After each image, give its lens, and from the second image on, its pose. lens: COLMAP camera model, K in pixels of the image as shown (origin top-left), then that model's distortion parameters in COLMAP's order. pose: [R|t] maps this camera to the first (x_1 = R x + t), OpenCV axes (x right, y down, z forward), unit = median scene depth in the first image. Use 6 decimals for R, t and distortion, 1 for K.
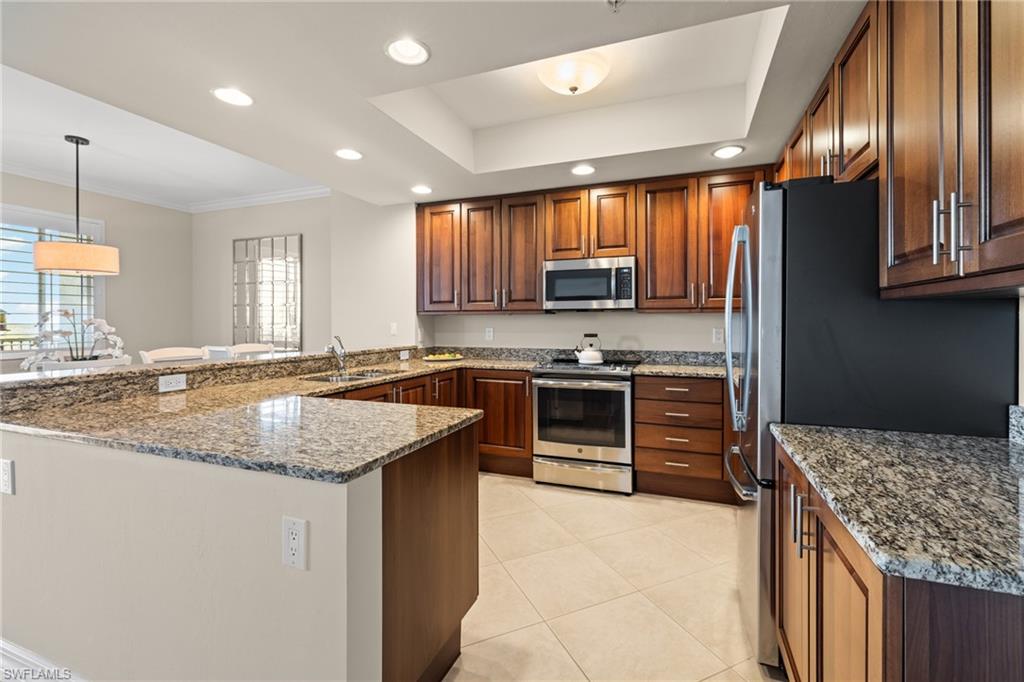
lens RADIAL K [[437.0, 0, 516.7], [0, 437.0, 324.0], [0, 0, 1]] dist [0.002096, 0.000254]
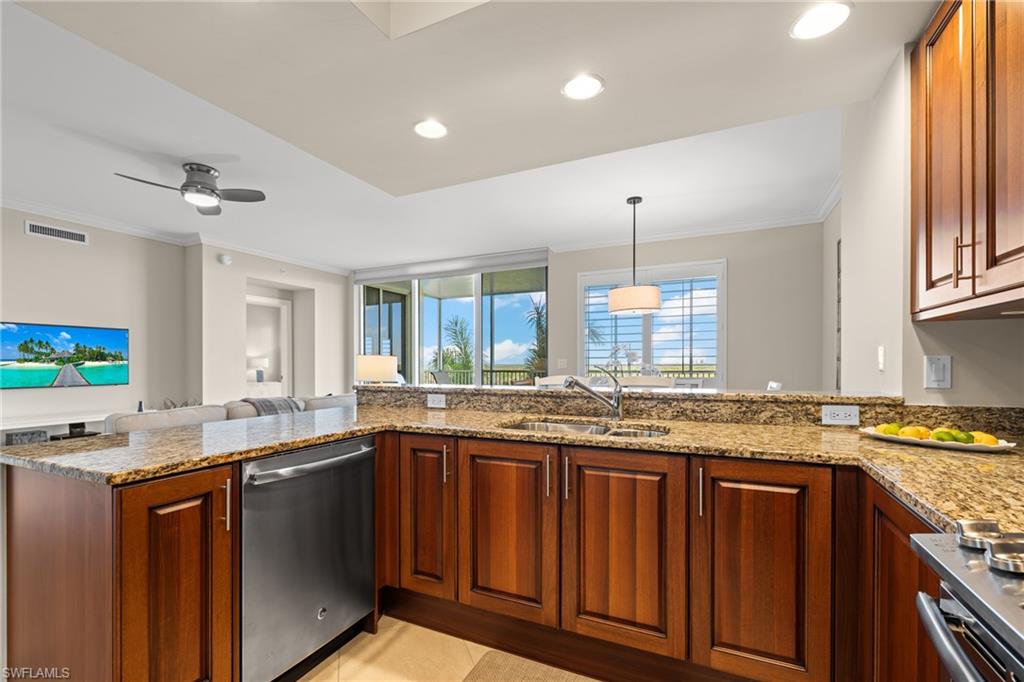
lens RADIAL K [[455.3, 0, 505.0], [0, 455.3, 362.5], [0, 0, 1]] dist [-0.000446, -0.000008]
pose [[-0.083539, -0.003065, -0.996500, 0.261138], [-0.000415, 0.999995, -0.003041, 0.021963], [0.996504, 0.000160, -0.083540, 0.802624]]
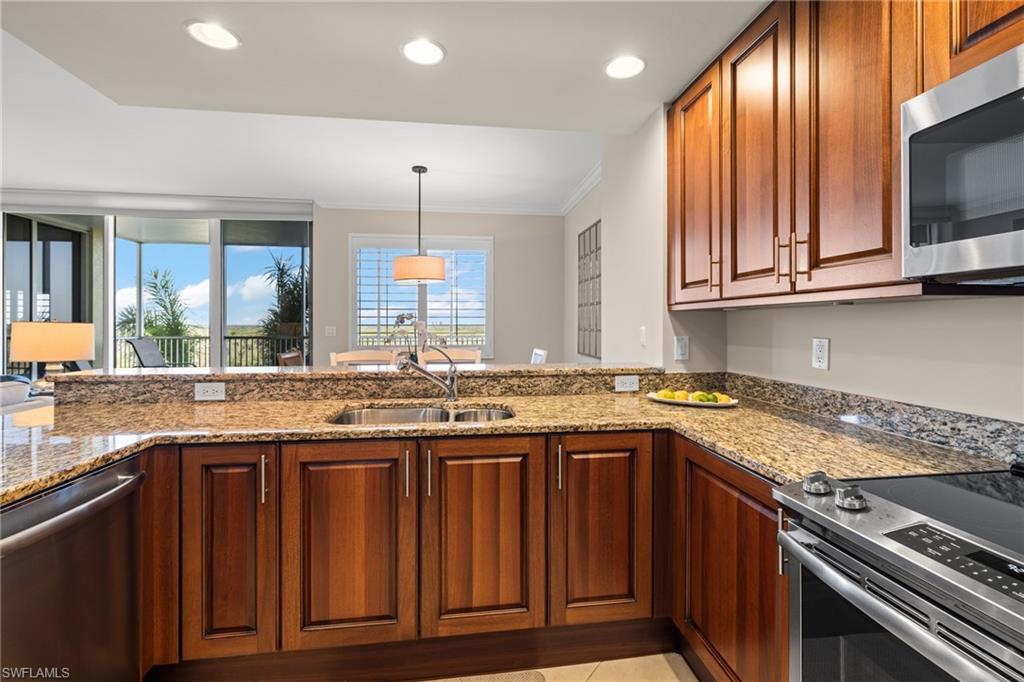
lens RADIAL K [[455.3, 0, 519.7], [0, 455.3, 323.8], [0, 0, 1]] dist [-0.000413, 0.000108]
pose [[0.480607, -0.001321, -0.876935, 0.209316], [-0.004595, 0.999981, -0.004024, -0.001911], [0.876924, 0.005964, 0.480592, 0.691040]]
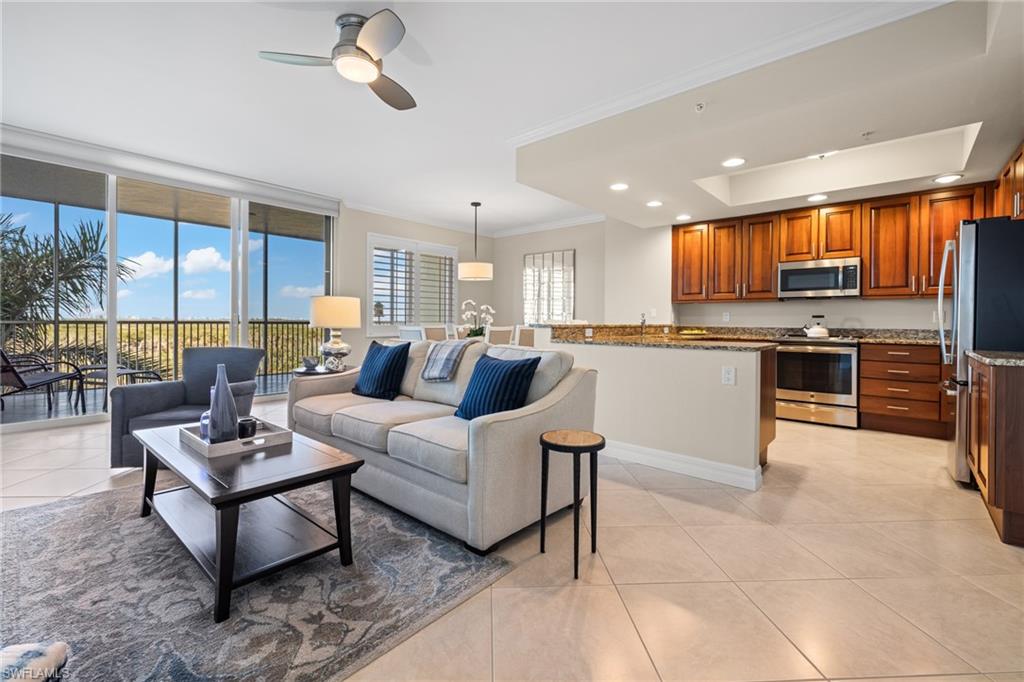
lens RADIAL K [[437.0, 0, 516.7], [0, 437.0, 324.0], [0, 0, 1]] dist [0.002096, 0.000254]
pose [[0.938877, 0.010276, -0.344099, -0.255189], [-0.009770, 0.999947, 0.003205, 0.057424], [0.344113, 0.000352, 0.938928, -0.626591]]
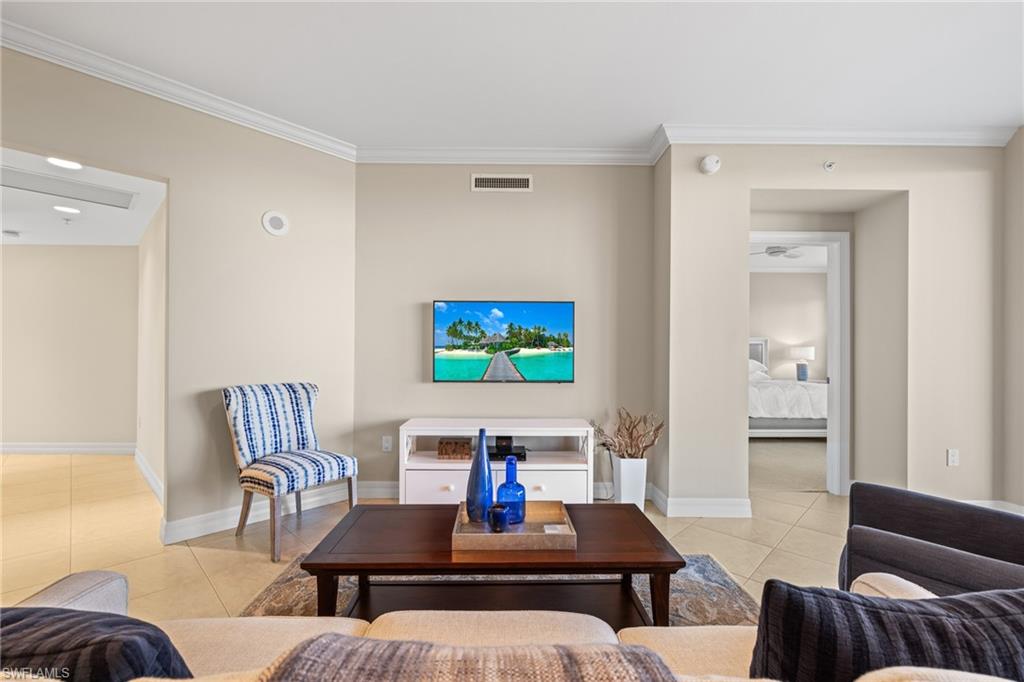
lens RADIAL K [[455.3, 0, 505.0], [0, 455.3, 362.5], [0, 0, 1]] dist [-0.000446, -0.000008]
pose [[-0.927020, 0.004324, -0.374987, -0.629512], [-0.000303, 0.999925, 0.012281, 0.034025], [0.375012, 0.011499, -0.926949, 0.319179]]
